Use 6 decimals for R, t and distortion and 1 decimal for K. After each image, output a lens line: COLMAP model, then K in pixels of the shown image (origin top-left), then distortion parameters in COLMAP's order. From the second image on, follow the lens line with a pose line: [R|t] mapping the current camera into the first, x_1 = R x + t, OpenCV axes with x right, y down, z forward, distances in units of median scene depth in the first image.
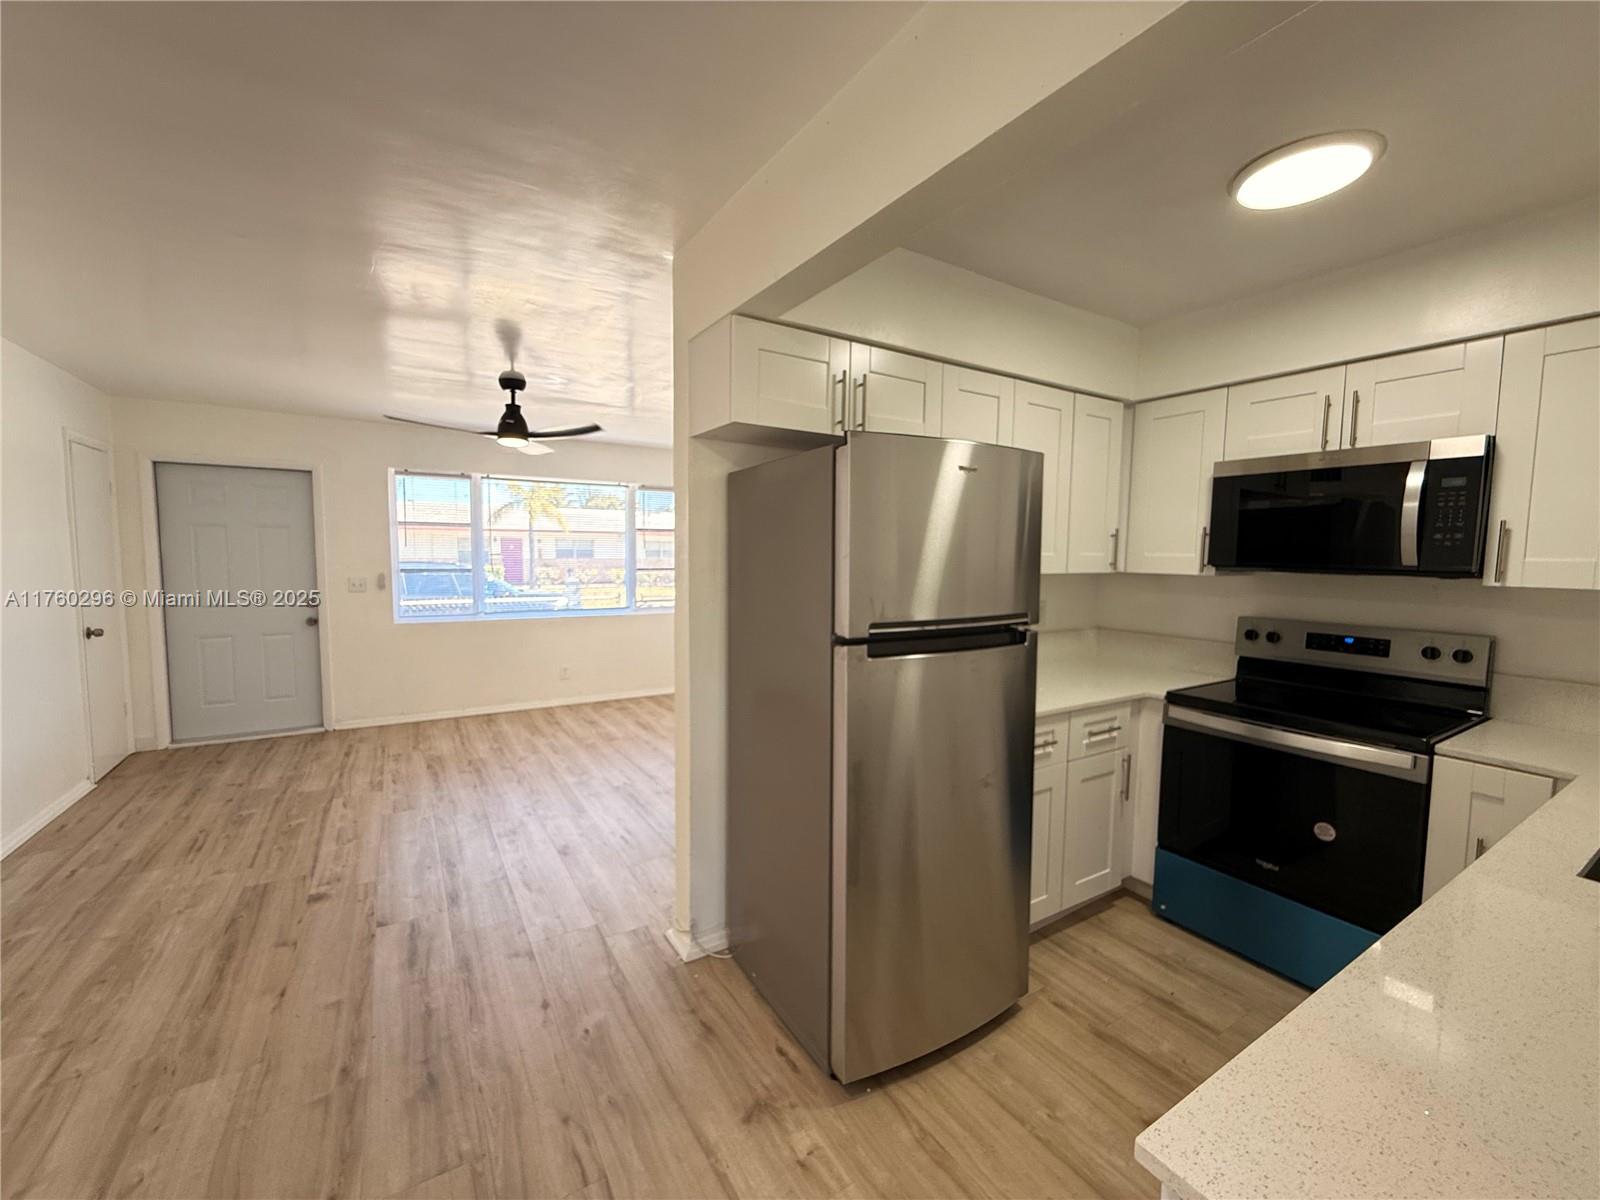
lens RADIAL K [[639.2, 0, 794.3], [0, 639.2, 603.7], [0, 0, 1]] dist [0.000338, -0.000380]
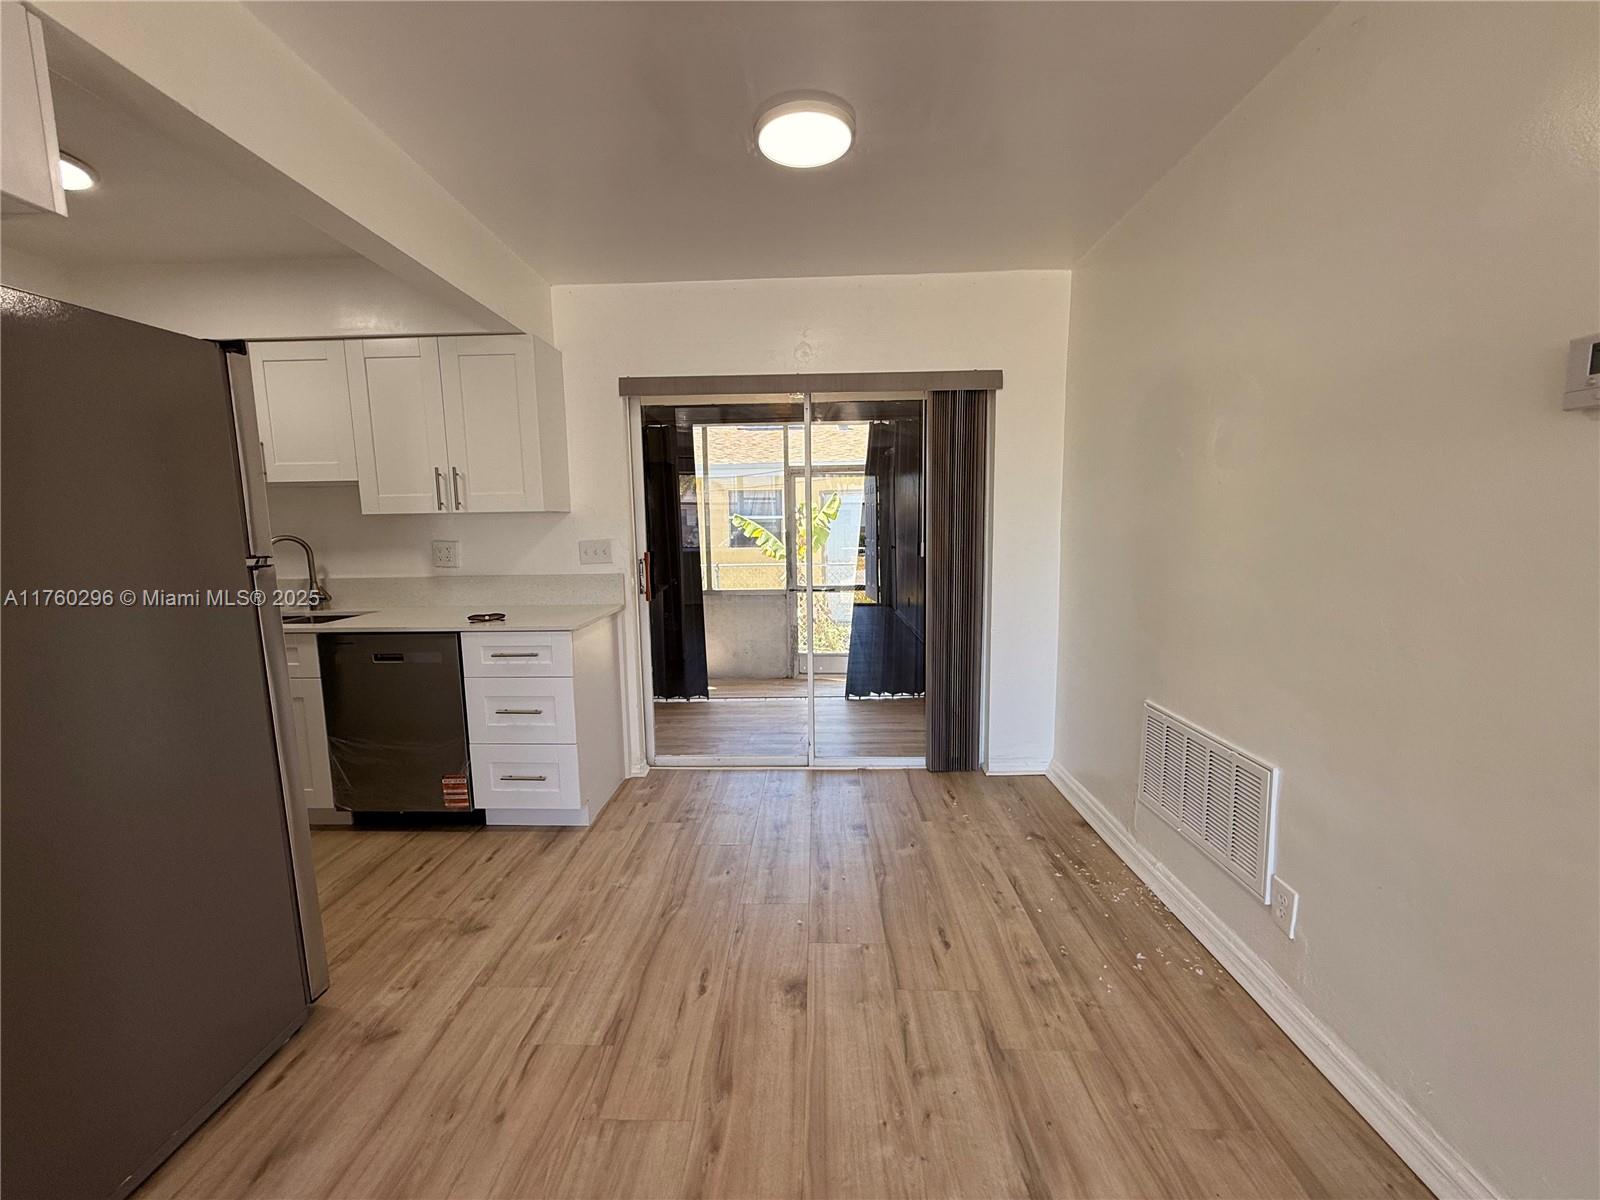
lens RADIAL K [[639.2, 0, 795.6], [0, 639.2, 601.2], [0, 0, 1]] dist [0.000338, -0.000380]
pose [[-0.832999, -0.065739, 0.549355, -0.660278], [0.050985, 0.979570, 0.194532, -0.017804], [-0.550920, 0.190054, -0.812630, 0.793527]]
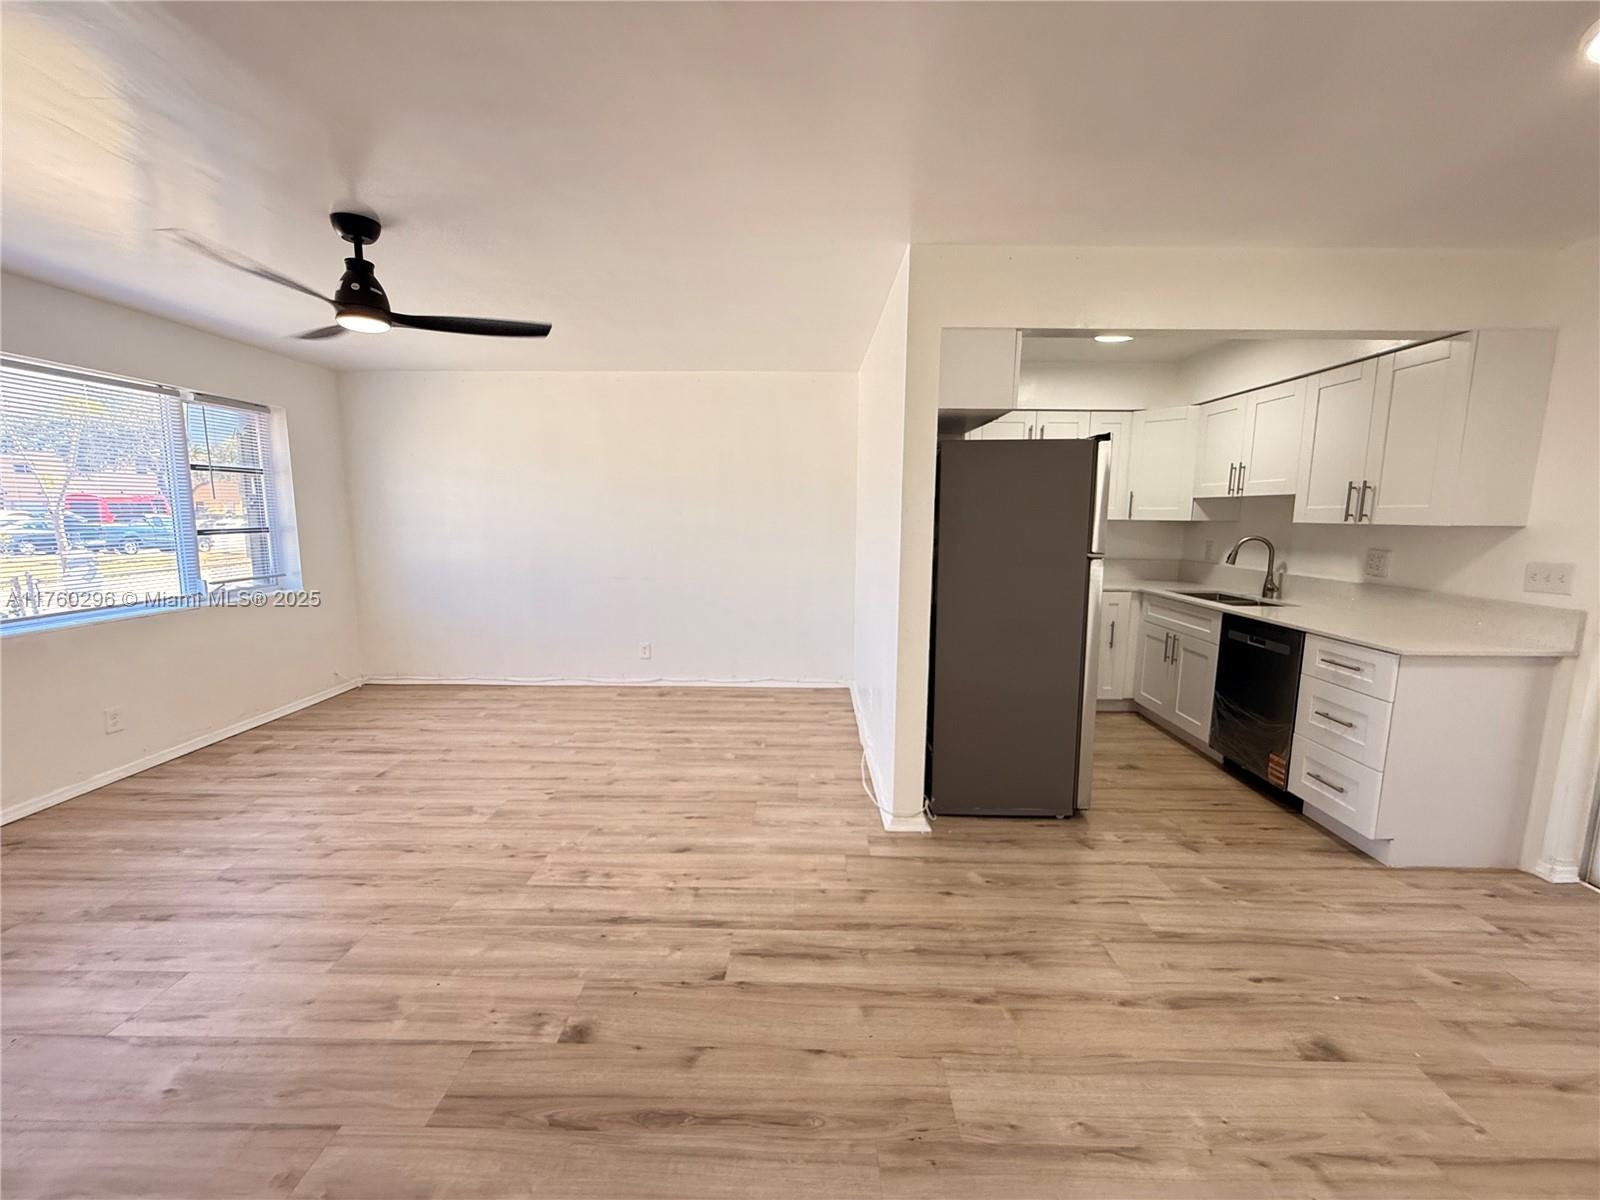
lens RADIAL K [[639.2, 0, 795.2], [0, 639.2, 601.0], [0, 0, 1]] dist [0.000338, -0.000380]
pose [[0.543298, -0.122881, 0.830498, -1.060169], [0.066642, 0.992421, 0.103243, -0.031117], [-0.836890, -0.000746, 0.547370, 0.433669]]
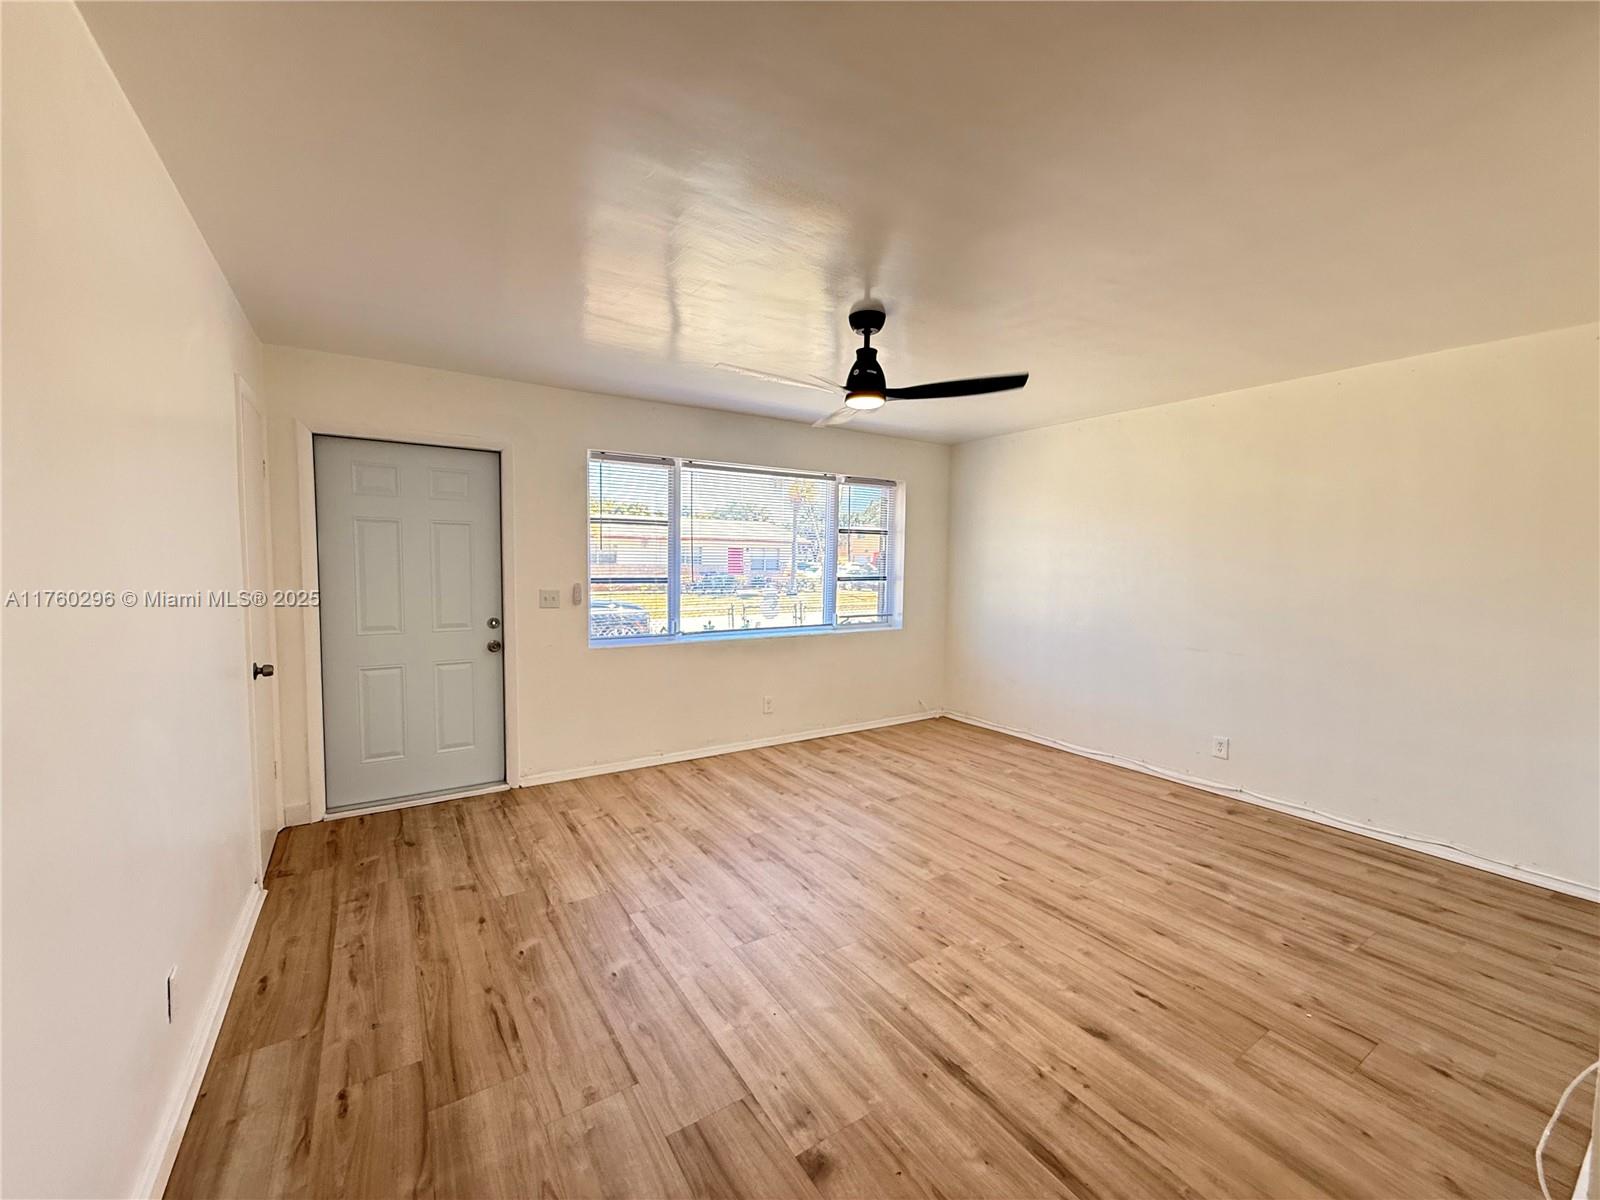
lens RADIAL K [[639.2, 0, 795.9], [0, 639.2, 603.6], [0, 0, 1]] dist [0.000338, -0.000380]
pose [[0.999855, 0.000801, 0.017001, -0.737315], [-0.000631, 0.999950, -0.010012, -0.029932], [-0.017008, 0.009999, 0.999805, 0.409178]]
